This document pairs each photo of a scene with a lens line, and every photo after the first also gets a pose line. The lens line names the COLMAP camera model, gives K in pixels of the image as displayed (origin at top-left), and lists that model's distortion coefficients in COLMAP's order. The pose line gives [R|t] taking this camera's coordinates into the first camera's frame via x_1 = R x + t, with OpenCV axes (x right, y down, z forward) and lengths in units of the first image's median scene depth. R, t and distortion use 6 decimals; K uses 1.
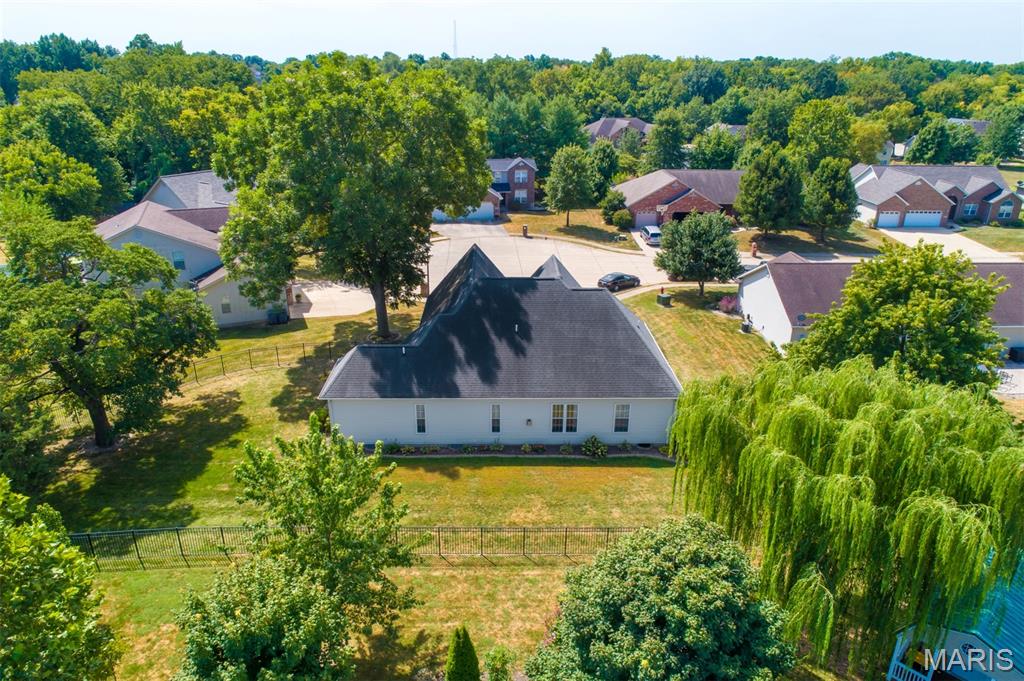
lens RADIAL K [[692.7, 0, 508.5], [0, 692.7, 338.9], [0, 0, 1]] dist [0.001169, 0.002158]
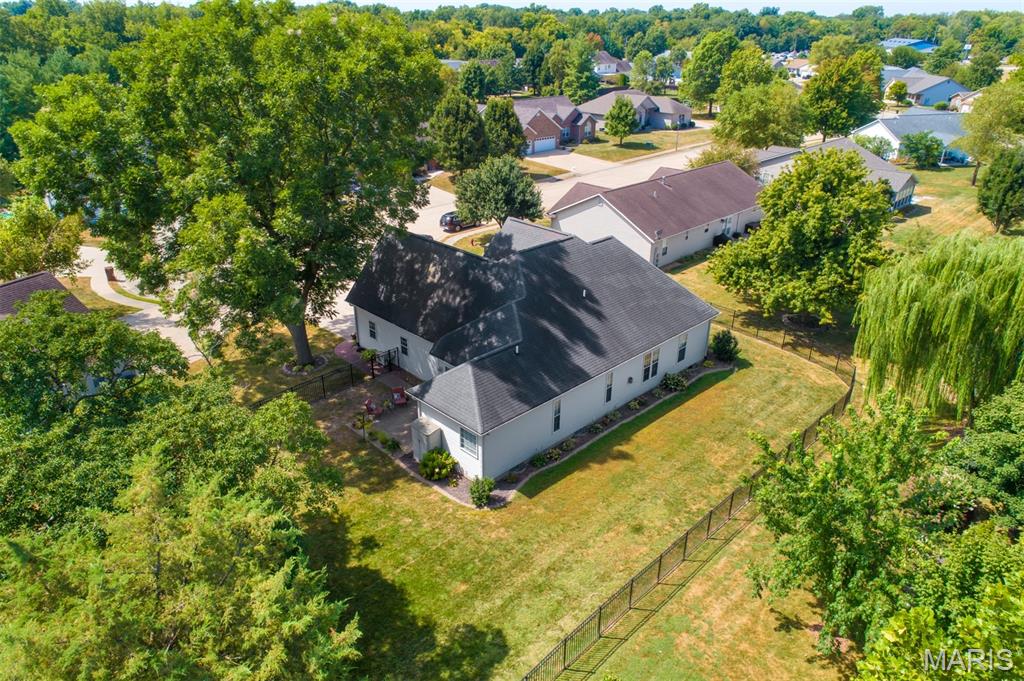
lens RADIAL K [[692.7, 0, 508.5], [0, 692.7, 338.9], [0, 0, 1]] dist [0.001169, 0.002158]
pose [[0.727131, -0.292593, 0.621023, -0.322207], [0.251569, 0.955263, 0.155517, -0.062404], [-0.638744, 0.043149, 0.768208, 0.160505]]
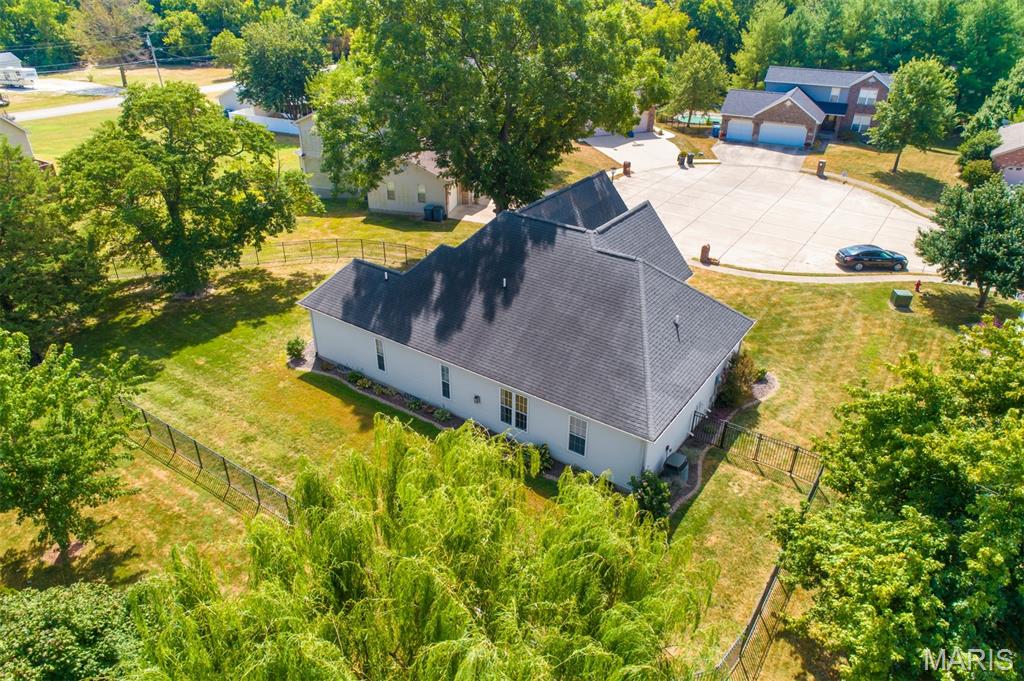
lens RADIAL K [[692.7, 0, 508.5], [0, 692.7, 338.9], [0, 0, 1]] dist [0.001169, 0.002158]
pose [[0.806355, 0.286941, -0.517162, 0.211668], [-0.215981, 0.956897, 0.194167, -0.051632], [0.550585, -0.044870, 0.833572, 0.163563]]
